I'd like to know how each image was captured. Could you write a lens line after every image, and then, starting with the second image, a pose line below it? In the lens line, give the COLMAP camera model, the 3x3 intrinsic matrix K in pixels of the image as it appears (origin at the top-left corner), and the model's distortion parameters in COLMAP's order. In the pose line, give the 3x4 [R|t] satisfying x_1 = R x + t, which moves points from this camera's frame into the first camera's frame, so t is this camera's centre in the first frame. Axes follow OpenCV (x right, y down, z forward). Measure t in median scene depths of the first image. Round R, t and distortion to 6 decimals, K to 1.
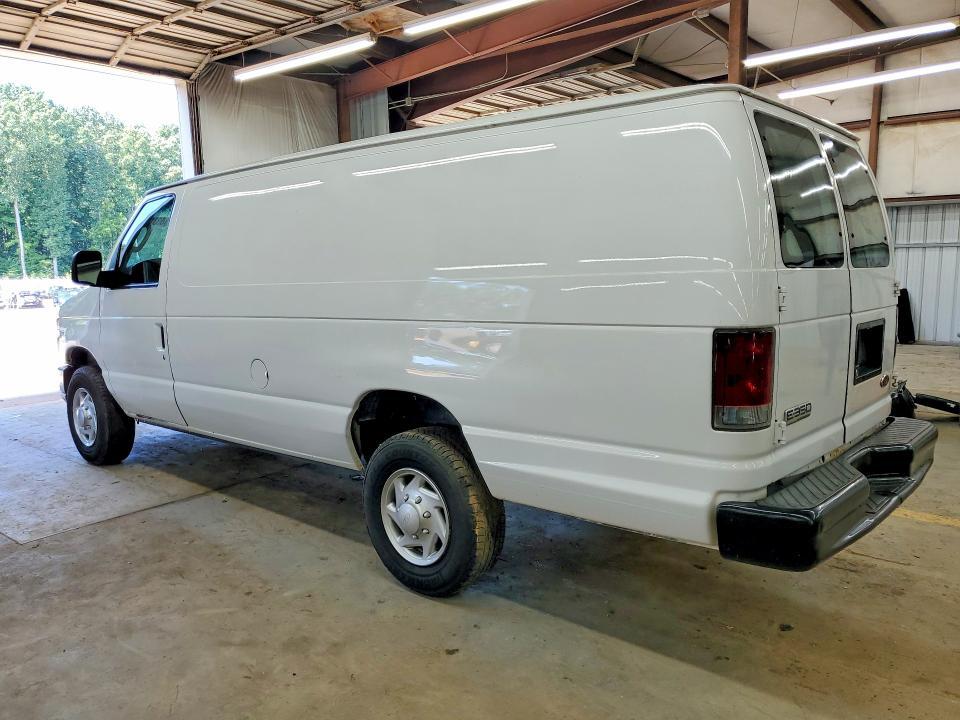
lens RADIAL K [[769.6, 0, 480.0], [0, 769.6, 360.0], [0, 0, 1]] dist [-0.006899, -0.002038]
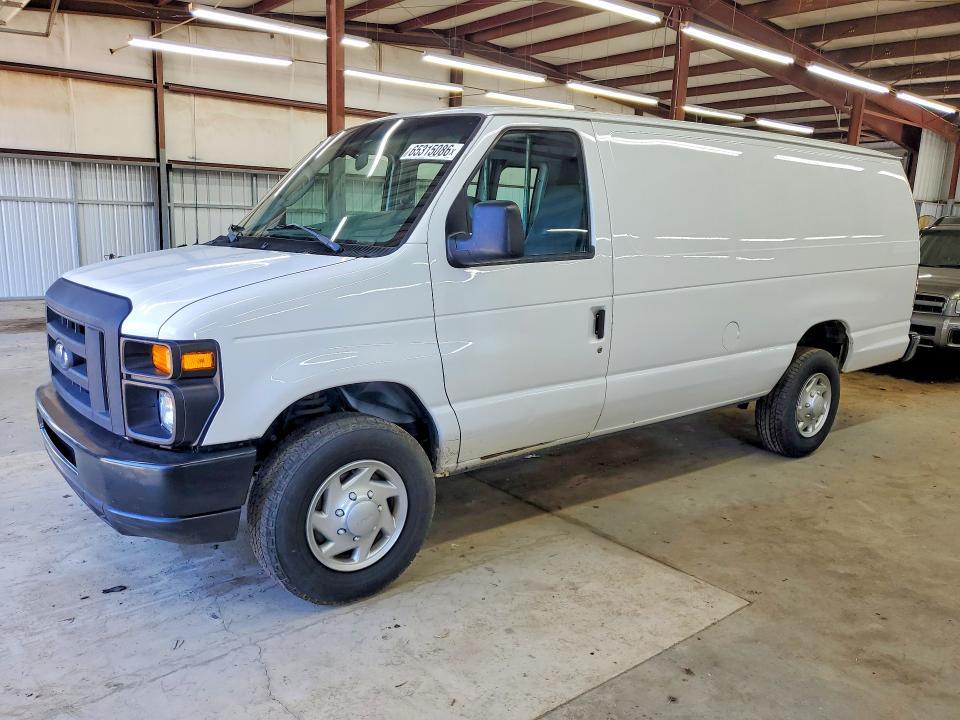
lens RADIAL K [[756.5, 0, 480.0], [0, 756.5, 360.0], [0, 0, 1]] dist [0.008023, 0.006491]
pose [[0.167069, -0.154448, 0.973773, -1.117501], [0.087732, 0.986065, 0.141346, -0.106144], [-0.982034, 0.061816, 0.178291, 0.935159]]
